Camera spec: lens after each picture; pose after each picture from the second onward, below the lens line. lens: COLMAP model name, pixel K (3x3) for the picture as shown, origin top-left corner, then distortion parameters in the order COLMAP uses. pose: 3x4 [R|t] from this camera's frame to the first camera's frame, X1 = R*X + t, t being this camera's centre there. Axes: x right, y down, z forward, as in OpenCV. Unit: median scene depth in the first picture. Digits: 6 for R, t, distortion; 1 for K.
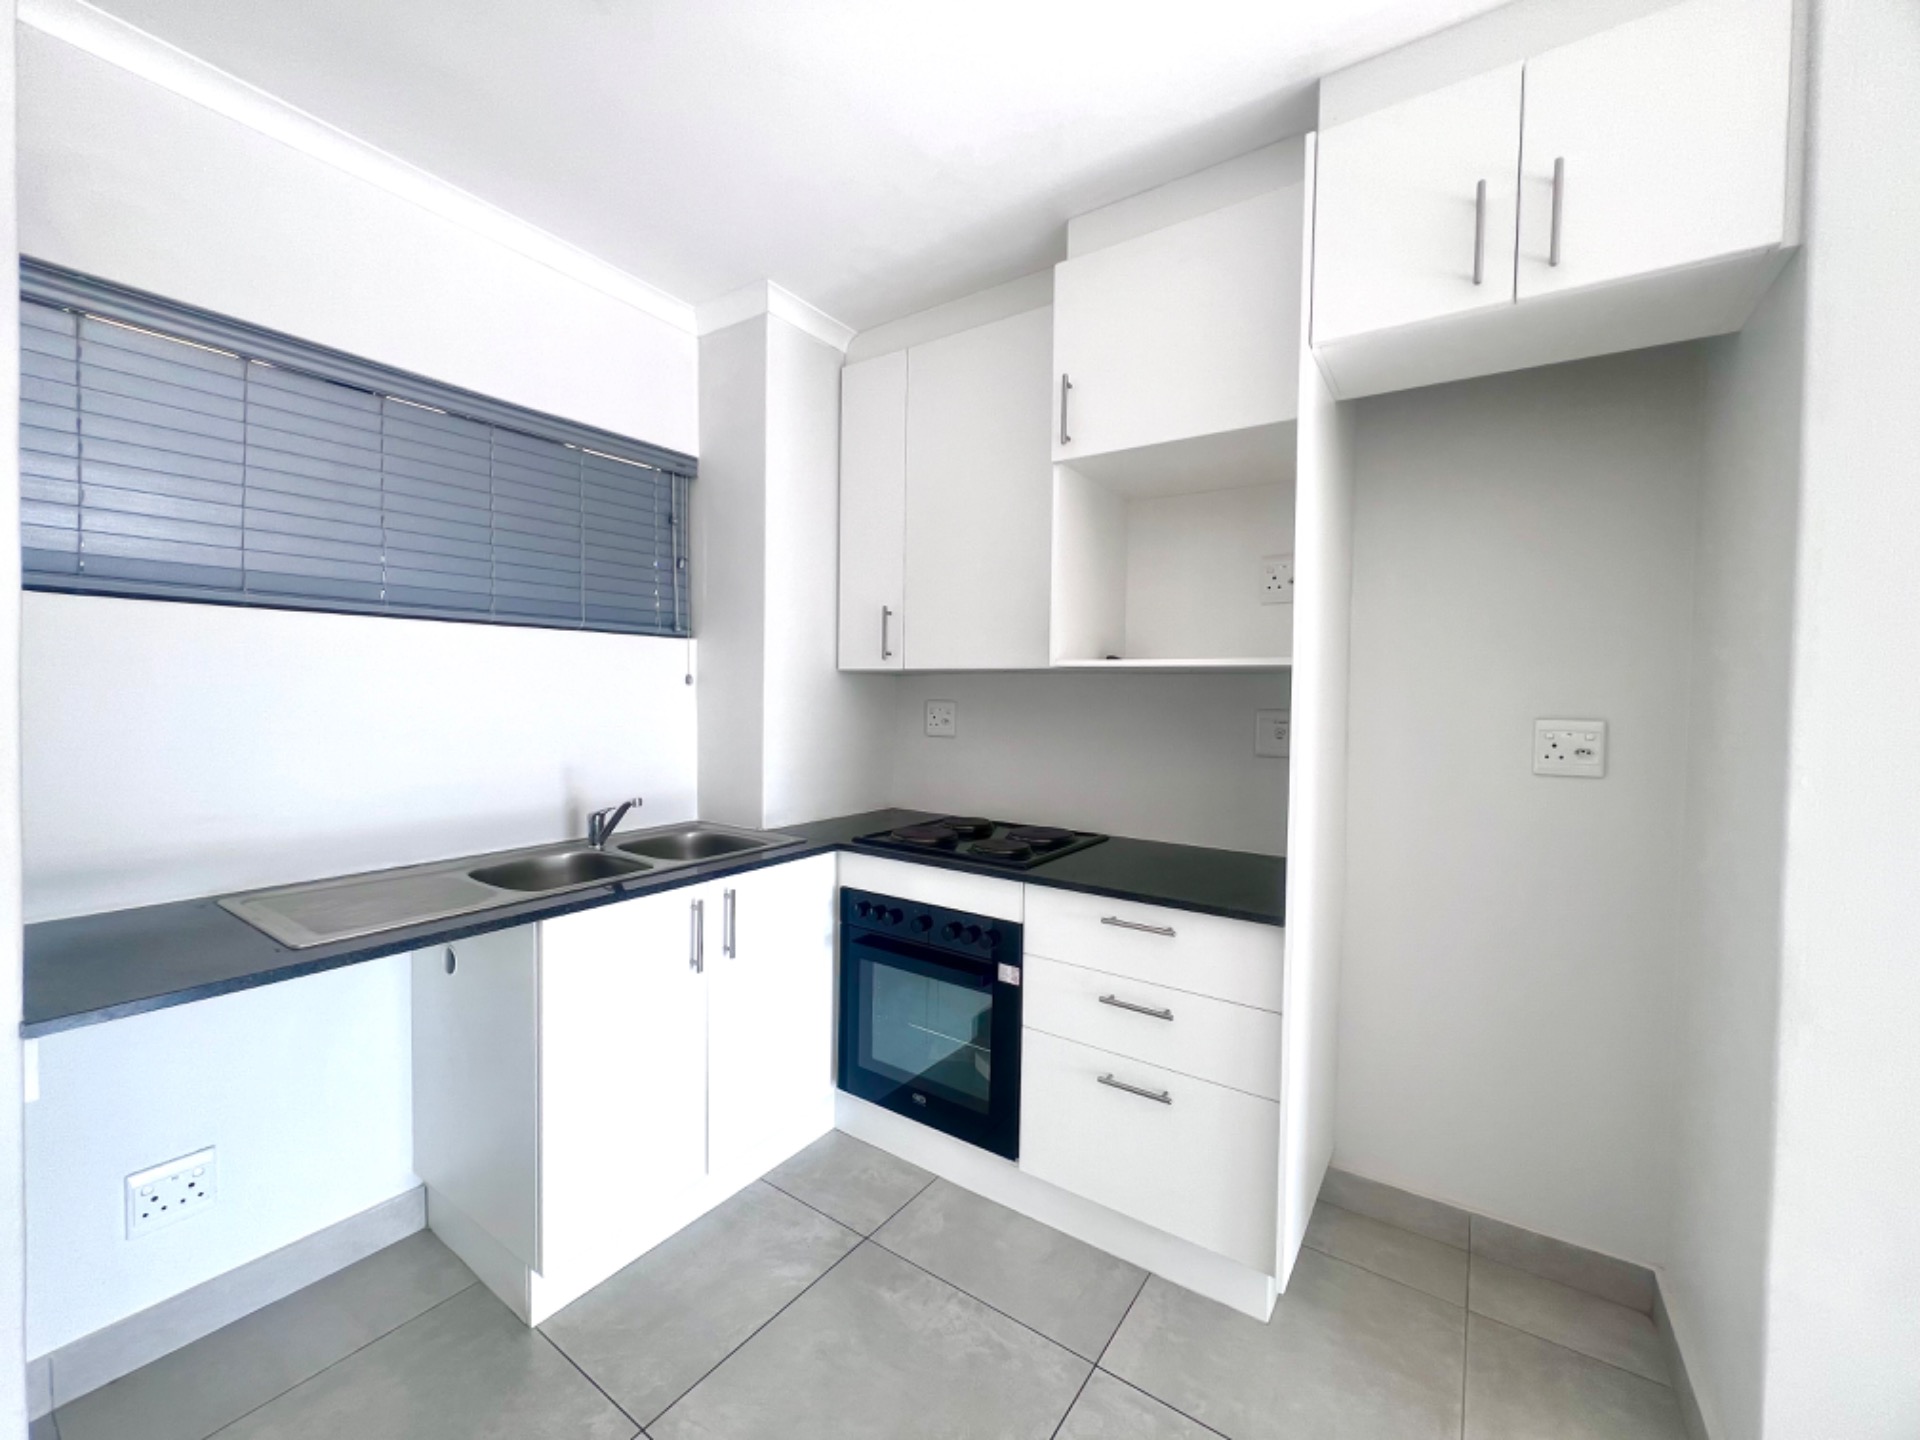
lens RADIAL K [[767.5, 0, 964.5], [0, 767.5, 721.1], [0, 0, 1]] dist [0.001813, 0.000060]
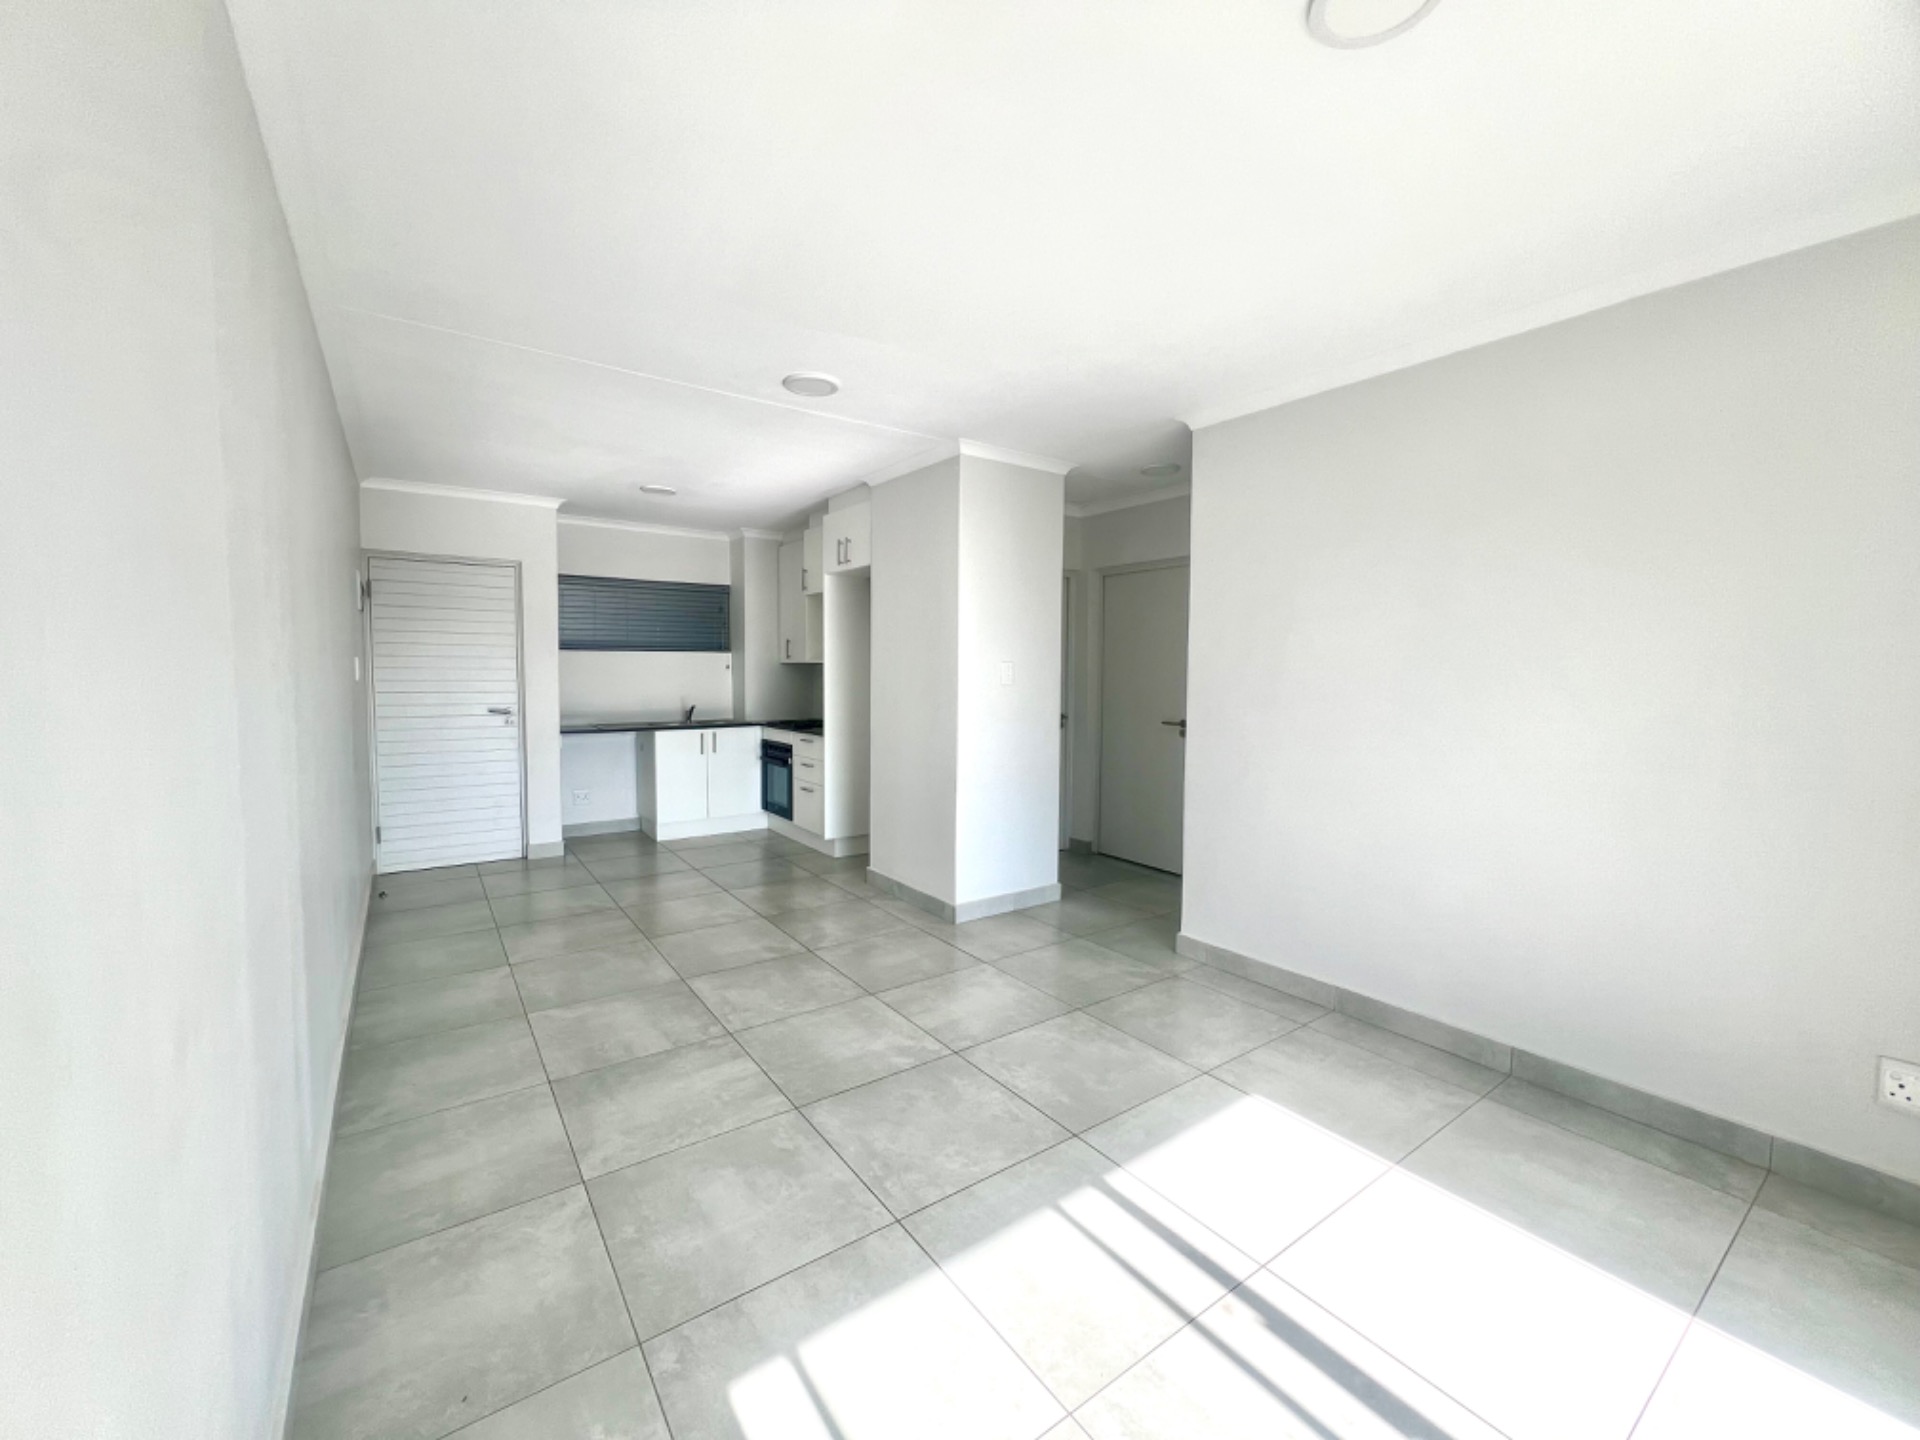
lens RADIAL K [[767.5, 0, 957.5], [0, 767.5, 717.9], [0, 0, 1]] dist [0.001813, 0.000060]
pose [[0.942792, 0.009912, -0.333233, 2.101648], [-0.003193, 0.999781, 0.020702, 0.106069], [0.333365, -0.018454, 0.942617, -2.070548]]
